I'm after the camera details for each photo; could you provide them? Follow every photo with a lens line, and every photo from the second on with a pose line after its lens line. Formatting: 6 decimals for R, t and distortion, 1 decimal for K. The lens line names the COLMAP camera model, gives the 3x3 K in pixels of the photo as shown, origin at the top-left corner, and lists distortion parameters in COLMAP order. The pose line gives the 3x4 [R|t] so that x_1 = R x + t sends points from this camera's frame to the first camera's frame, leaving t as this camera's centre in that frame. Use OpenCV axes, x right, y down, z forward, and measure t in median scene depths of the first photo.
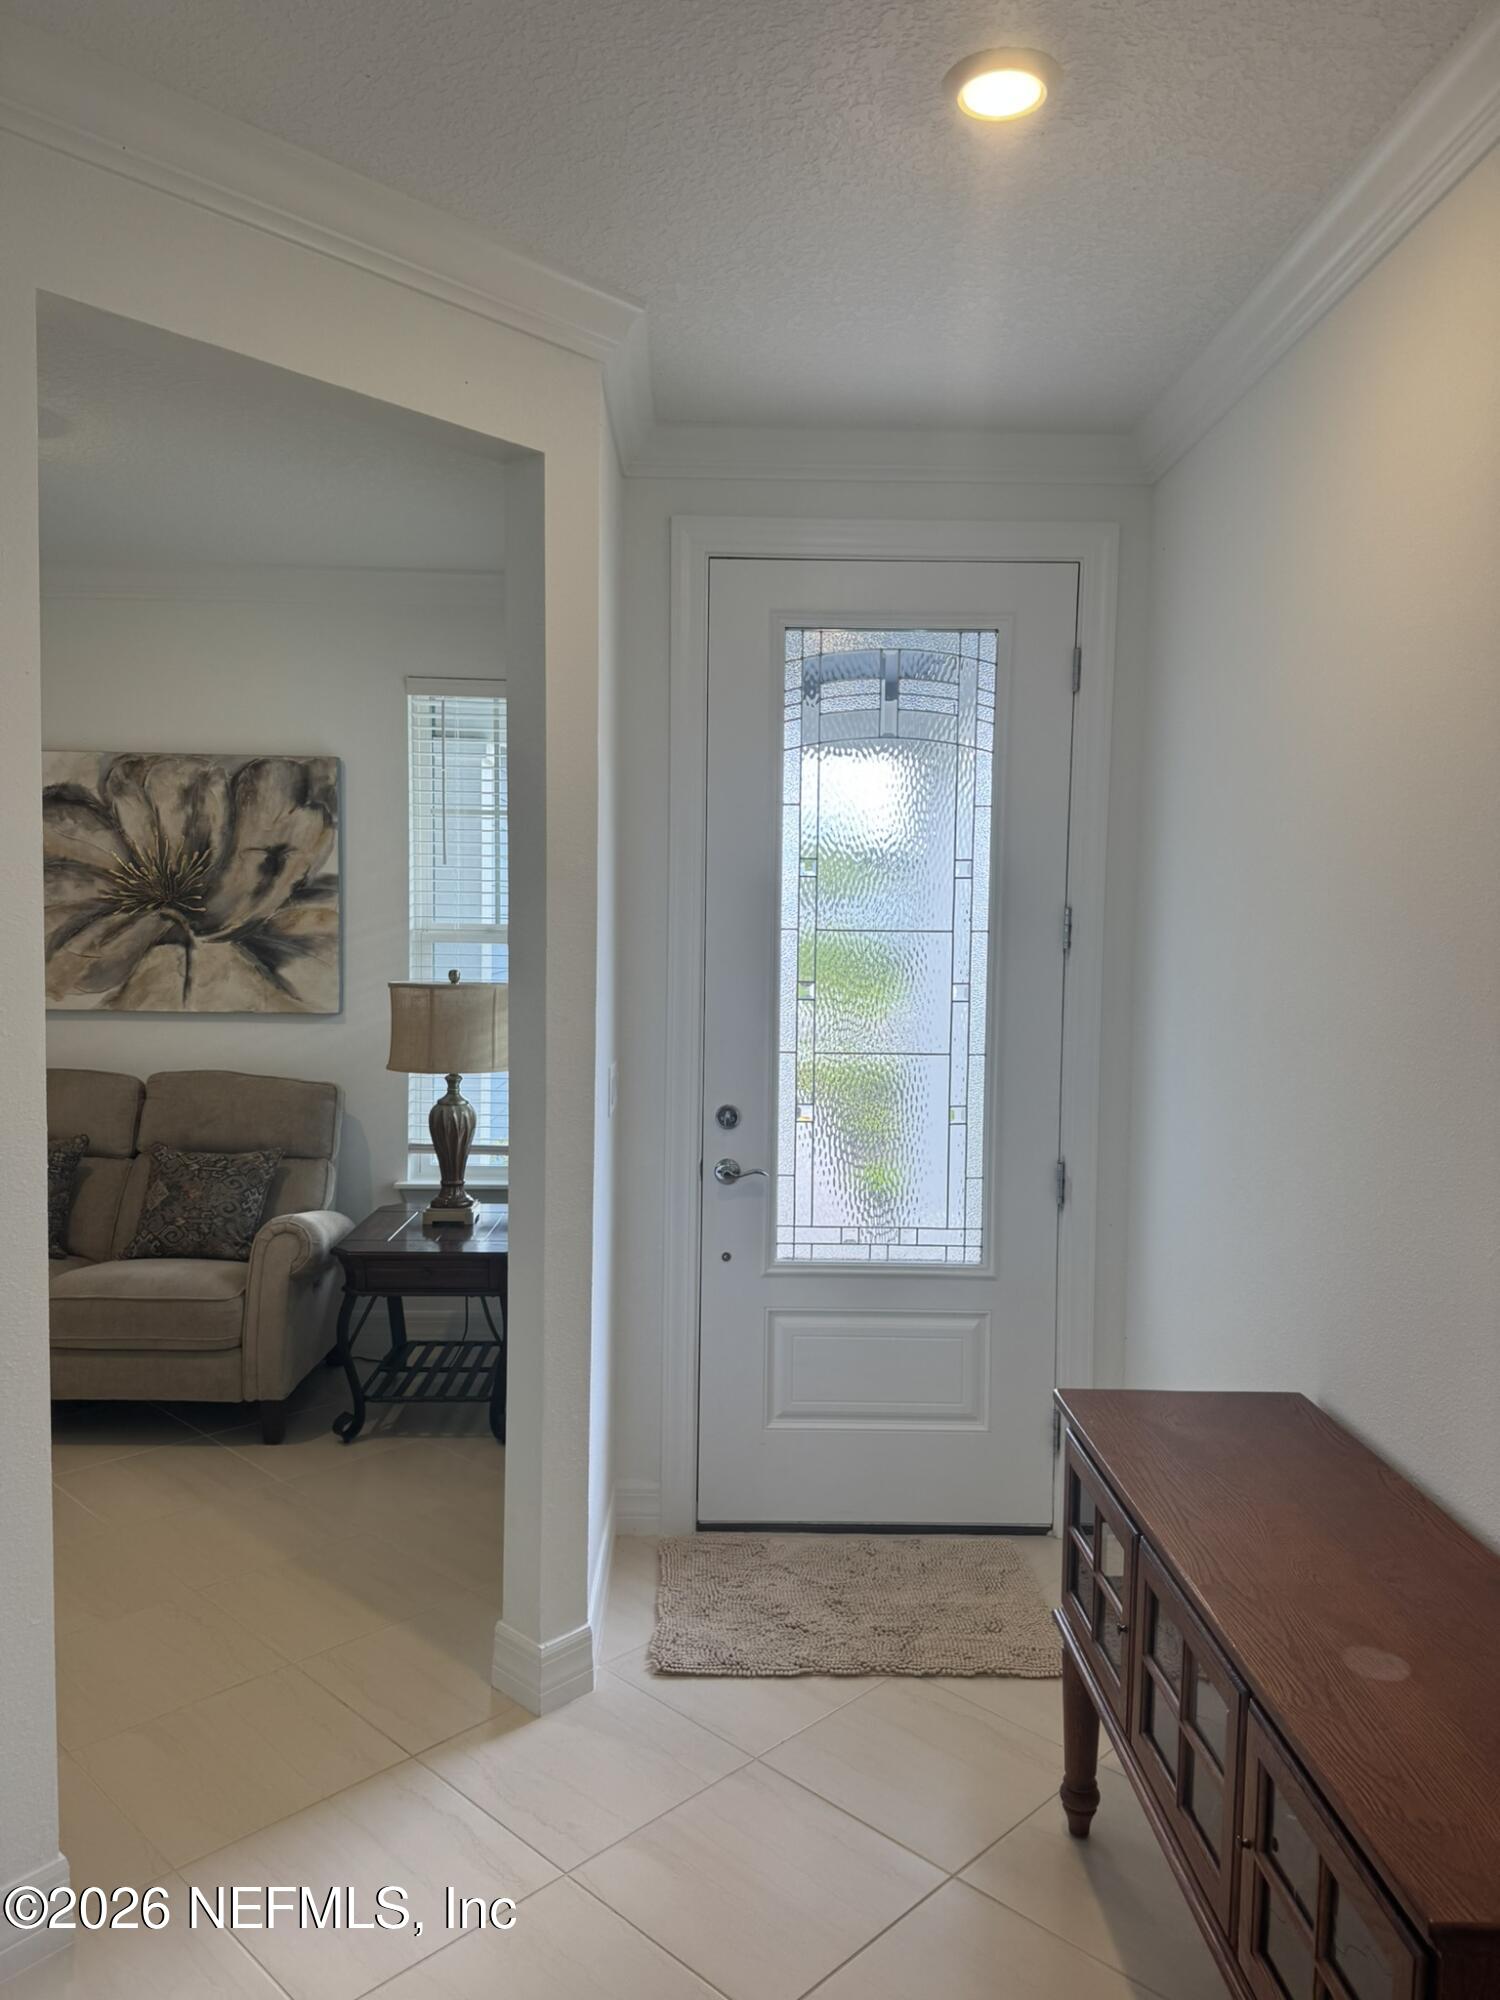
lens RADIAL K [[1411.0, 0, 770.4], [0, 1411.0, 1017.1], [0, 0, 1]] dist [0.060219, -0.076780]
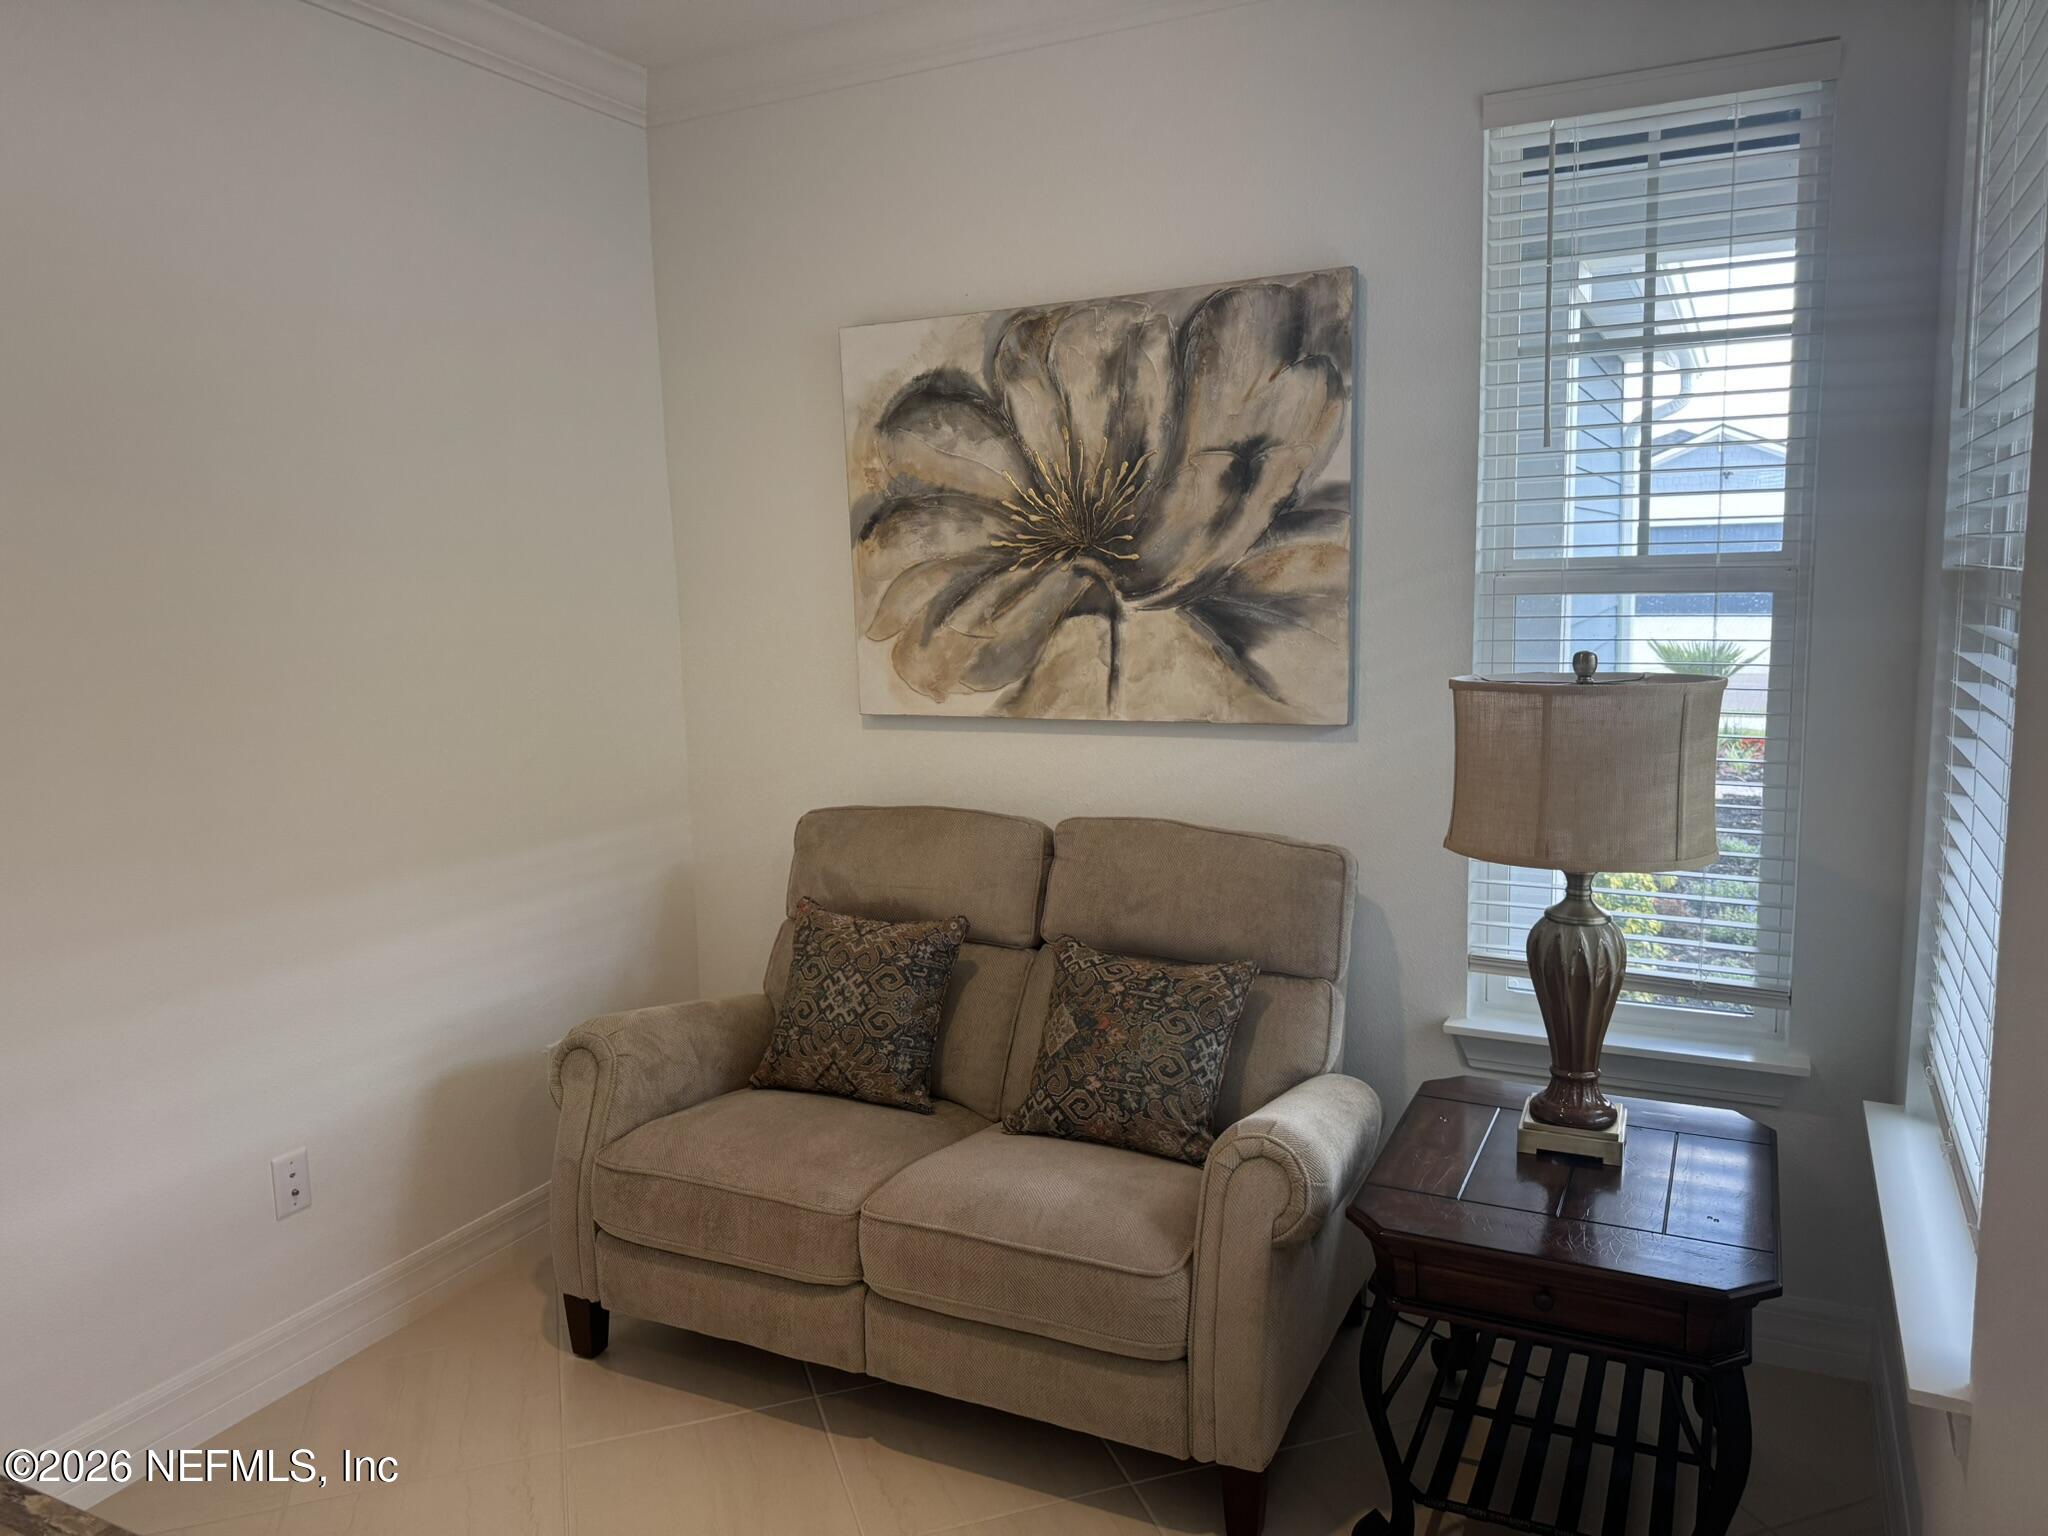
lens RADIAL K [[1444.9, 0, 1008.8], [0, 1444.9, 789.2], [0, 0, 1]] dist [0.060219, -0.076780]
pose [[0.877813, 0.031233, -0.477985, -0.145194], [0.012035, 0.996119, 0.087192, -0.030694], [0.478853, -0.082290, 0.874030, 0.421622]]
